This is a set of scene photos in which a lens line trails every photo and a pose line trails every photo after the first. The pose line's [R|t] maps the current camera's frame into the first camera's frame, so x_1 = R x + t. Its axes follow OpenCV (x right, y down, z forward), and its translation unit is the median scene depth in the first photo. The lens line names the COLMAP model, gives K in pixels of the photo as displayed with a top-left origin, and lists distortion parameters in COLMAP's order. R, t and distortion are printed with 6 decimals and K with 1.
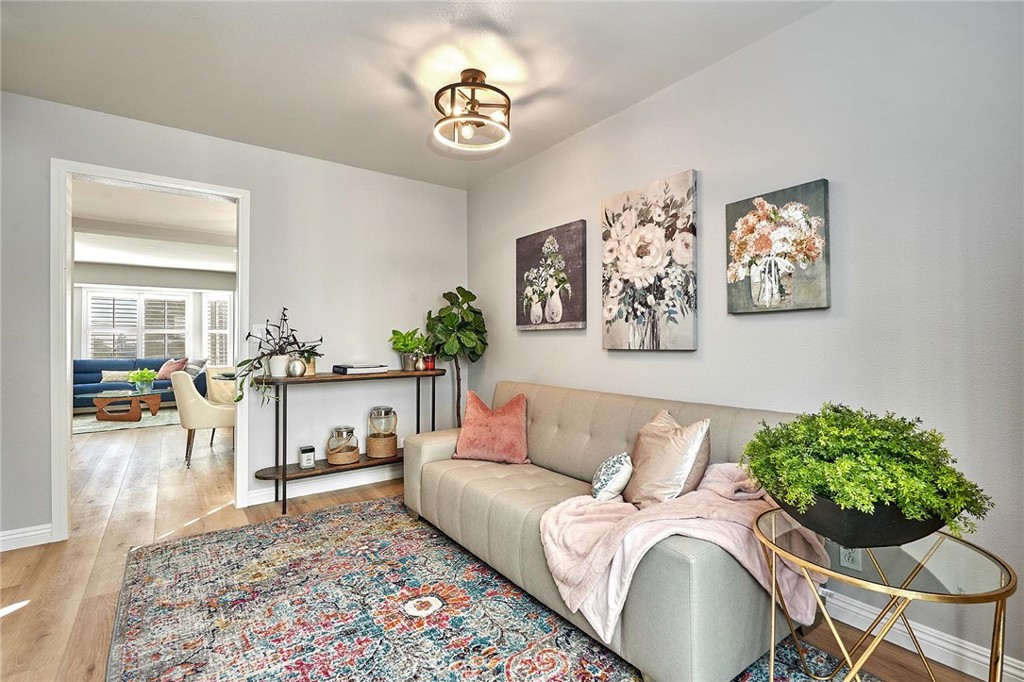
lens RADIAL K [[463.4, 0, 512.0], [0, 463.4, 341.0], [0, 0, 1]] dist [0.000074, -0.000416]
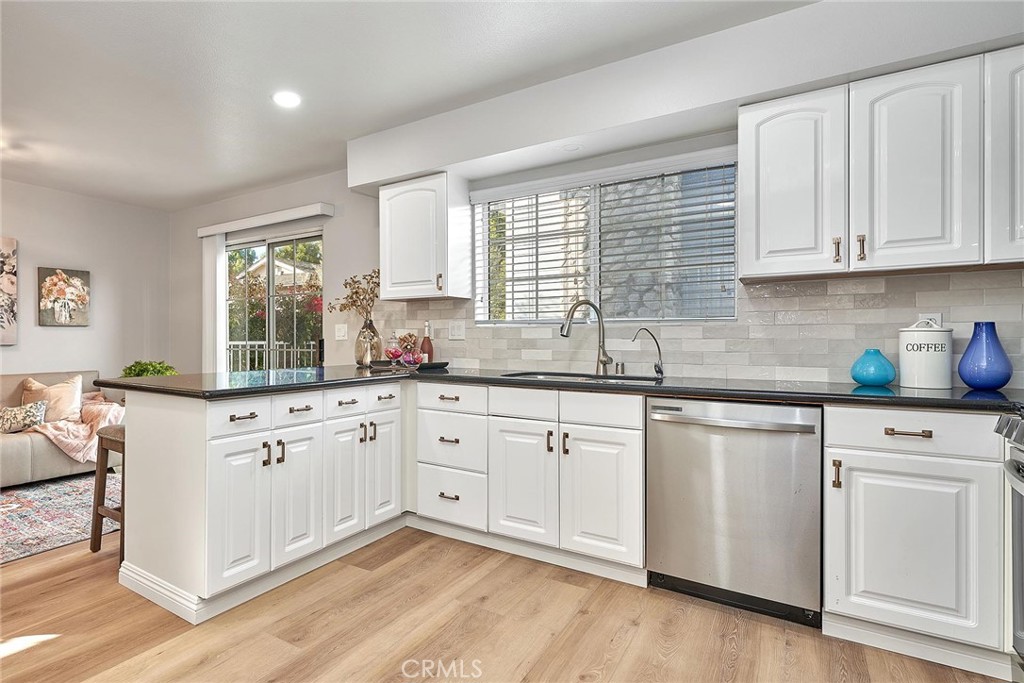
lens RADIAL K [[531.8, 0, 417.3], [0, 531.8, 341.1], [0, 0, 1]] dist [0.000357, -0.001108]
pose [[-0.308004, 0.003767, 0.951378, -1.802085], [-0.001710, 0.999988, -0.004513, 0.011418], [-0.951384, -0.003017, -0.307994, 0.180218]]
